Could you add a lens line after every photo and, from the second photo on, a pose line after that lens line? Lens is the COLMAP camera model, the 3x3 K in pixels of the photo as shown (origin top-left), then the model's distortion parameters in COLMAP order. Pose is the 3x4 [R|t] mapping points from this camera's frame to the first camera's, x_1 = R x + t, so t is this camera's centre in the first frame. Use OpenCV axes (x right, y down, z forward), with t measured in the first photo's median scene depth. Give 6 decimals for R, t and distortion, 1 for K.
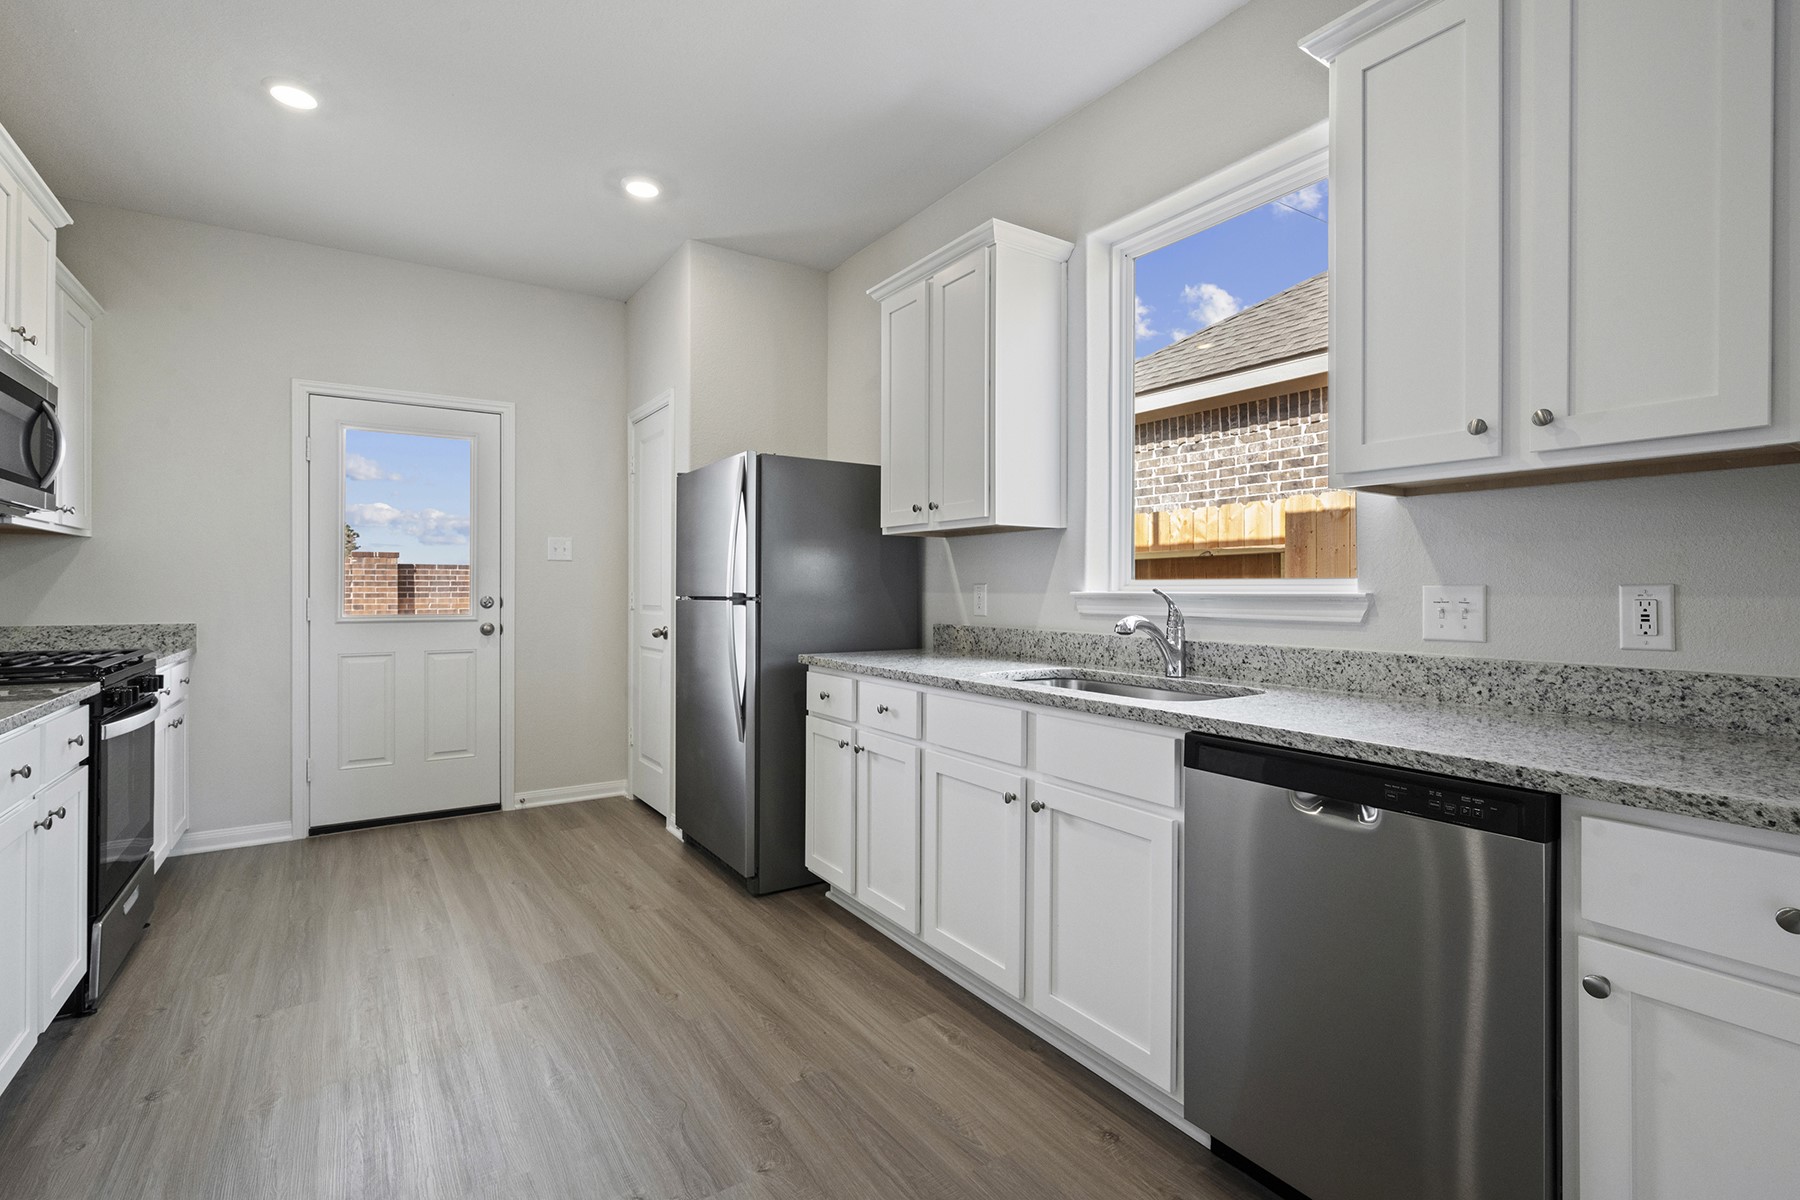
lens RADIAL K [[826.5, 0, 903.2], [0, 826.5, 587.1], [0, 0, 1]] dist [0.000377, -0.000337]
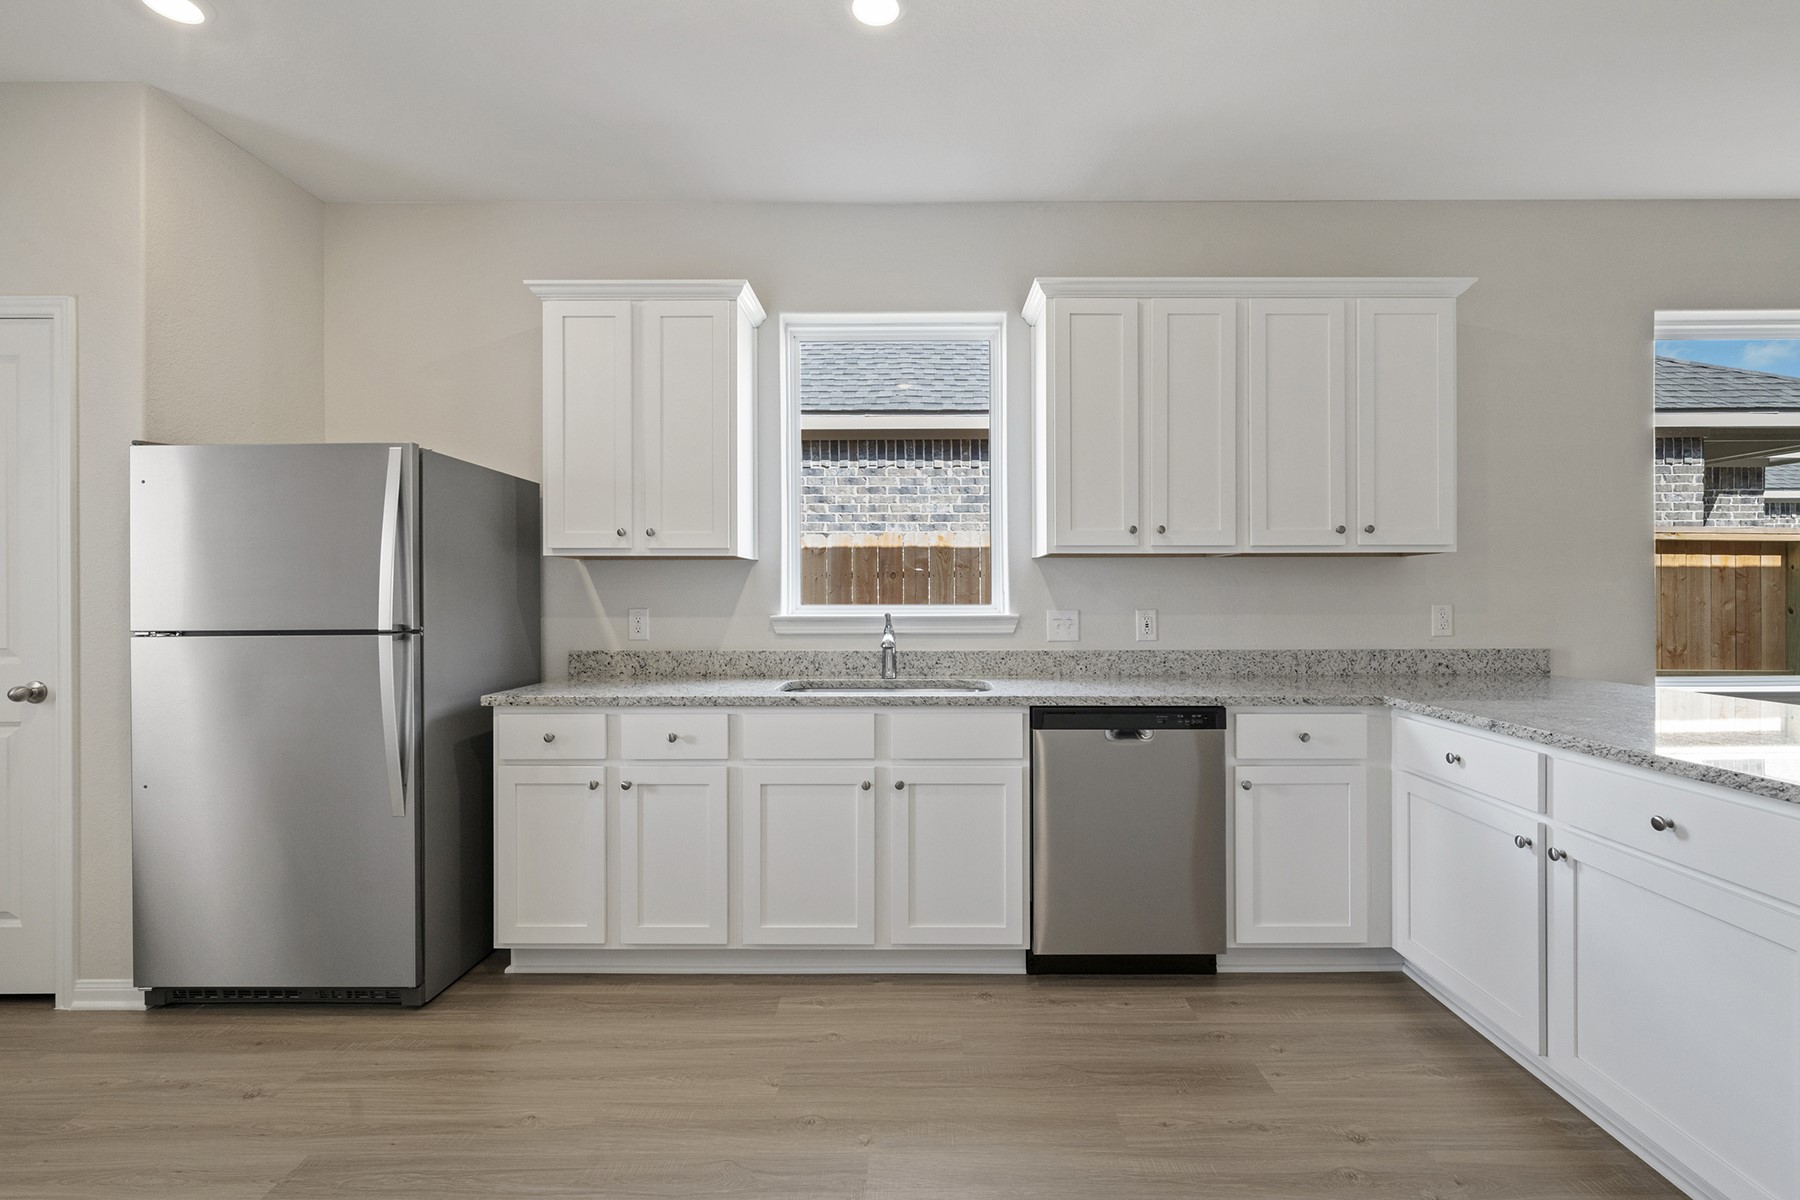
lens RADIAL K [[797.7, 0, 915.1], [0, 797.7, 597.2], [0, 0, 1]] dist [0.000116, 0.000392]
pose [[0.561891, -0.002522, 0.827207, -0.549399], [0.002357, 0.999996, 0.001447, -0.019114], [-0.827208, 0.001136, 0.561895, 0.180170]]
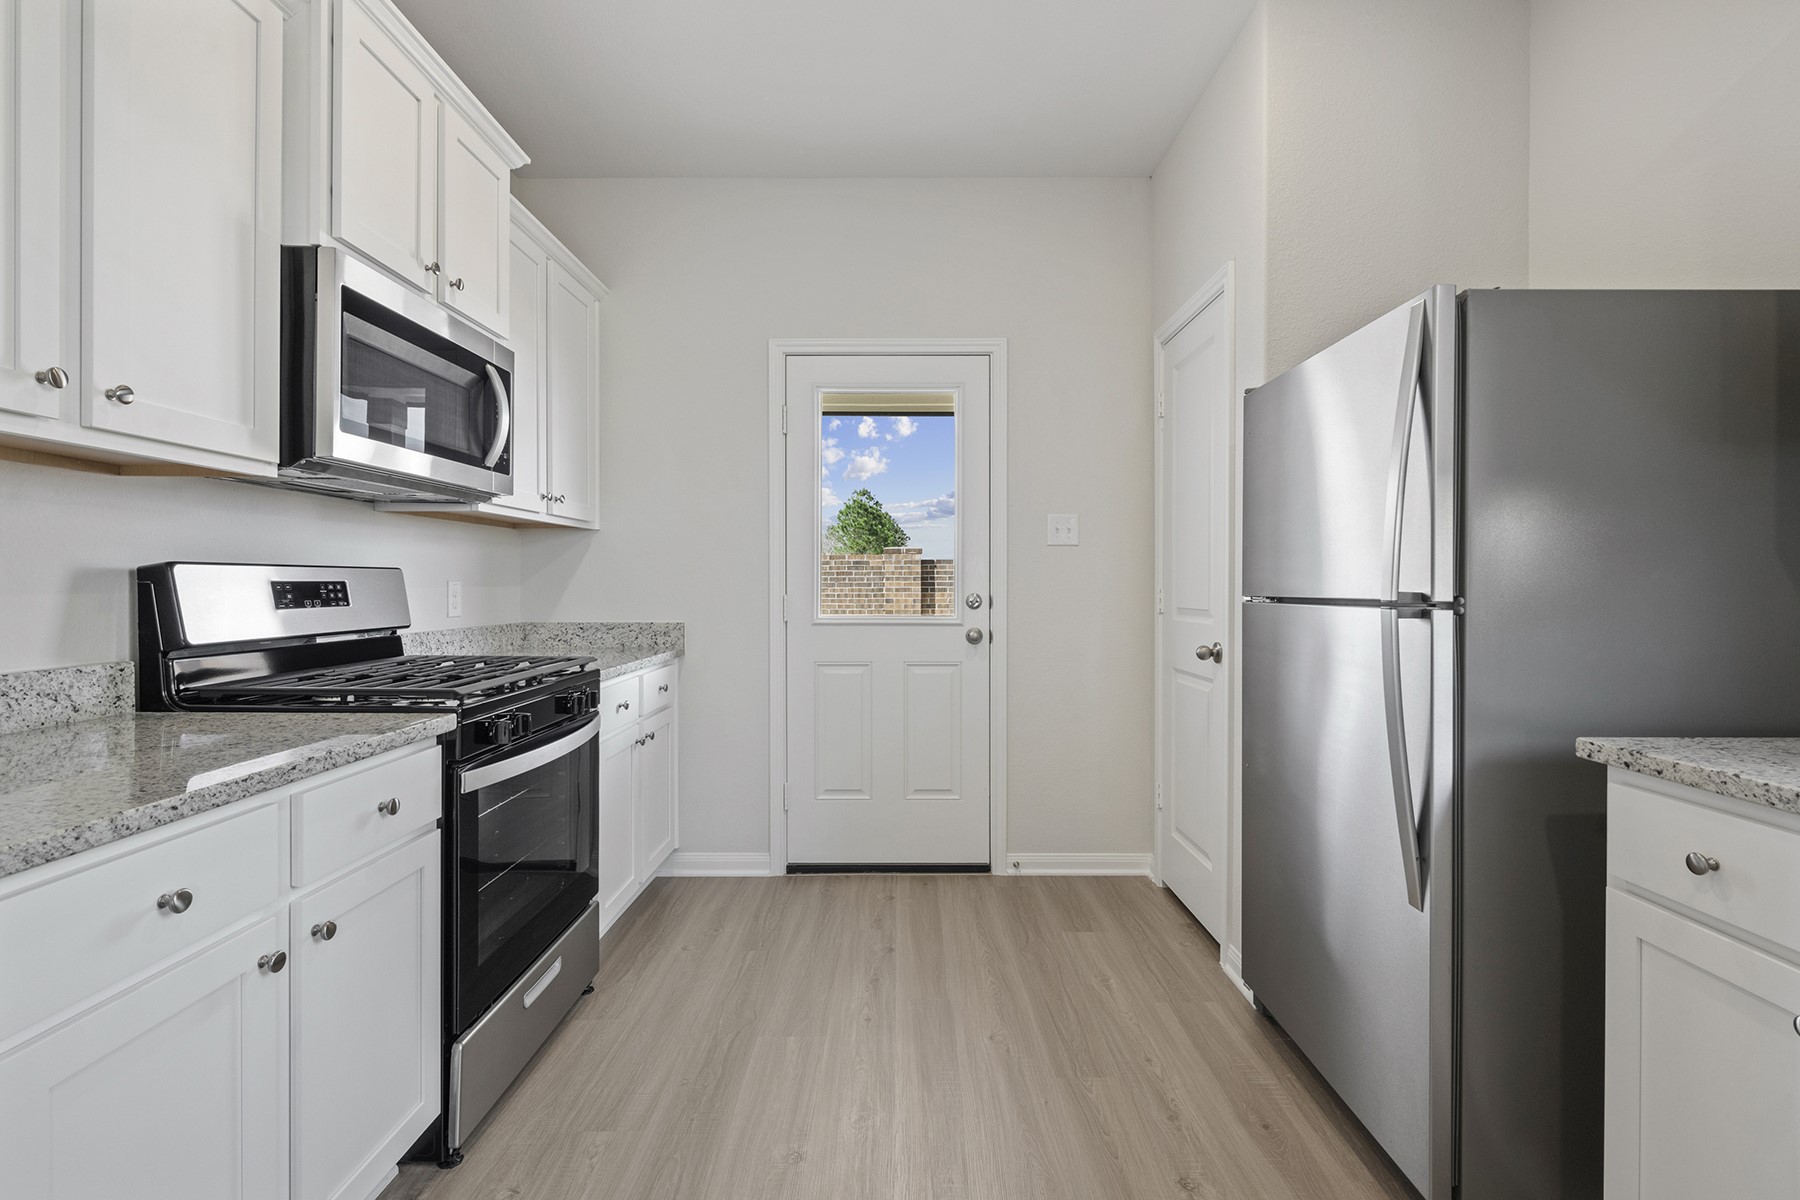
lens RADIAL K [[826.5, 0, 903.2], [0, 826.5, 587.1], [0, 0, 1]] dist [0.000377, -0.000337]
pose [[0.829394, 0.001782, -0.558662, -0.177693], [0.001928, 0.999980, 0.006053, 0.000355], [0.558661, -0.006097, 0.829373, 0.451460]]
